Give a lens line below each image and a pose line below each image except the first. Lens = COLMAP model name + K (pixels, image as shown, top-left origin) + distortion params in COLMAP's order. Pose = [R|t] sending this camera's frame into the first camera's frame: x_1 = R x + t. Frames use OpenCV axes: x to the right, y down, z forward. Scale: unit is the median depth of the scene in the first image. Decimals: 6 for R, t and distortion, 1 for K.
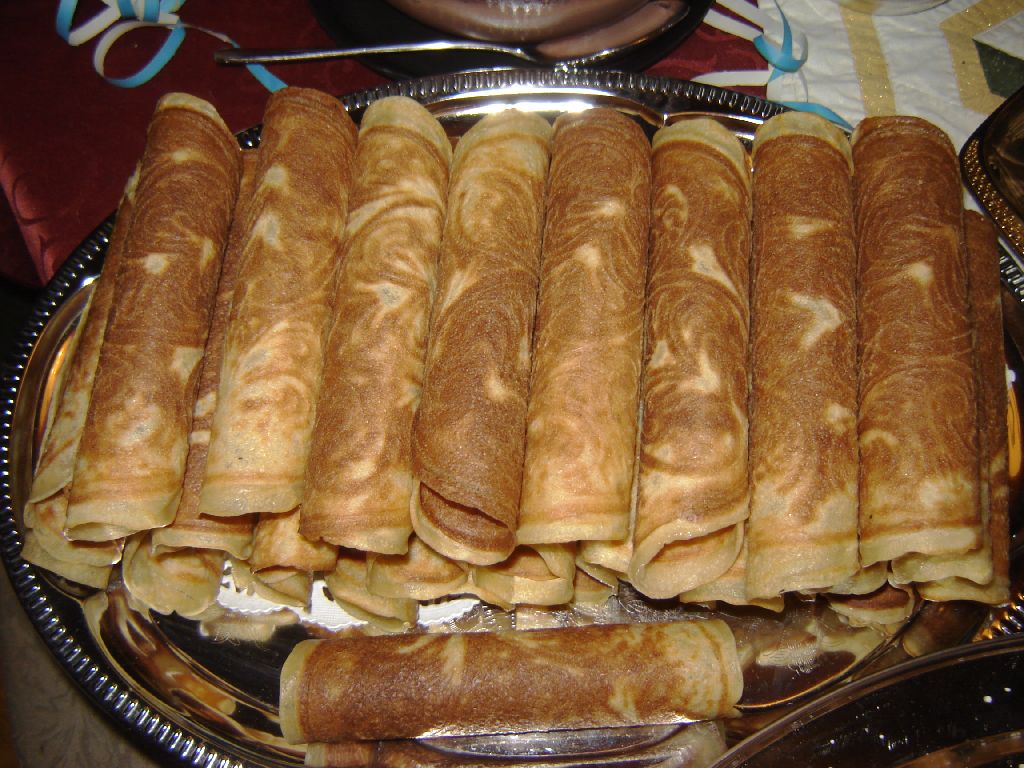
lens RADIAL K [[1160.8, 0, 512.0], [0, 1160.8, 384.0], [0, 0, 1]] dist [-0.134858, -0.003390]
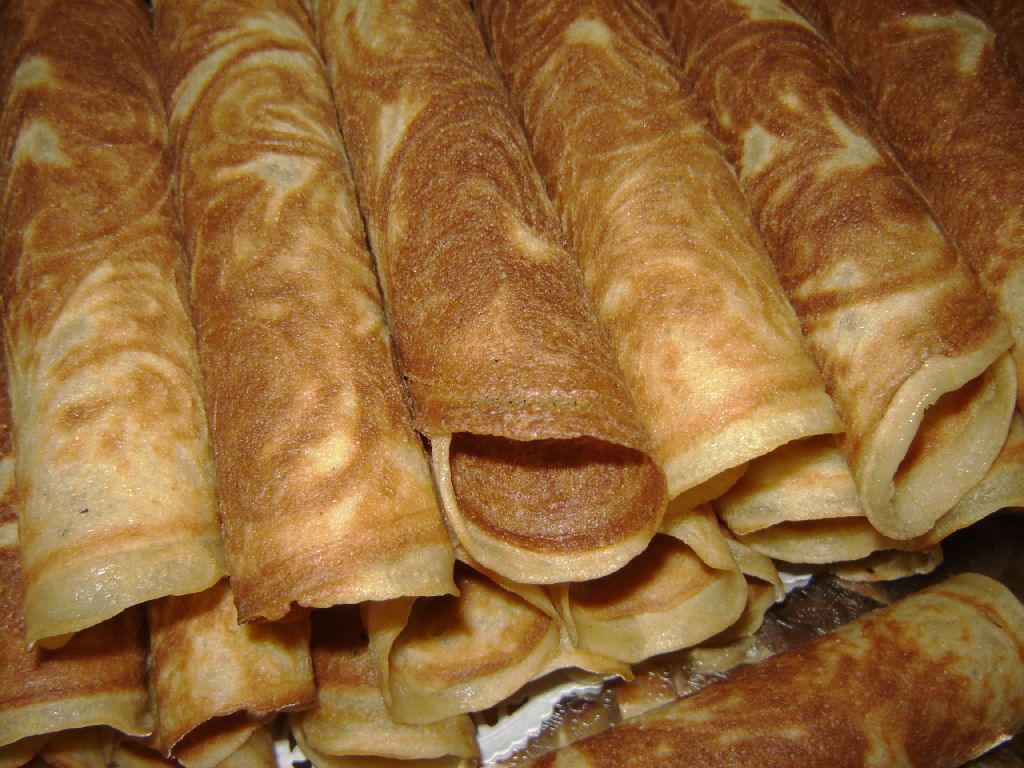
lens RADIAL K [[1160.8, 0, 512.0], [0, 1160.8, 384.0], [0, 0, 1]] dist [-0.134858, -0.003390]
pose [[0.942399, -0.280149, 0.182761, -0.130328], [0.307284, 0.940941, -0.142154, 0.131833], [-0.132143, 0.190125, 0.972826, 0.467483]]
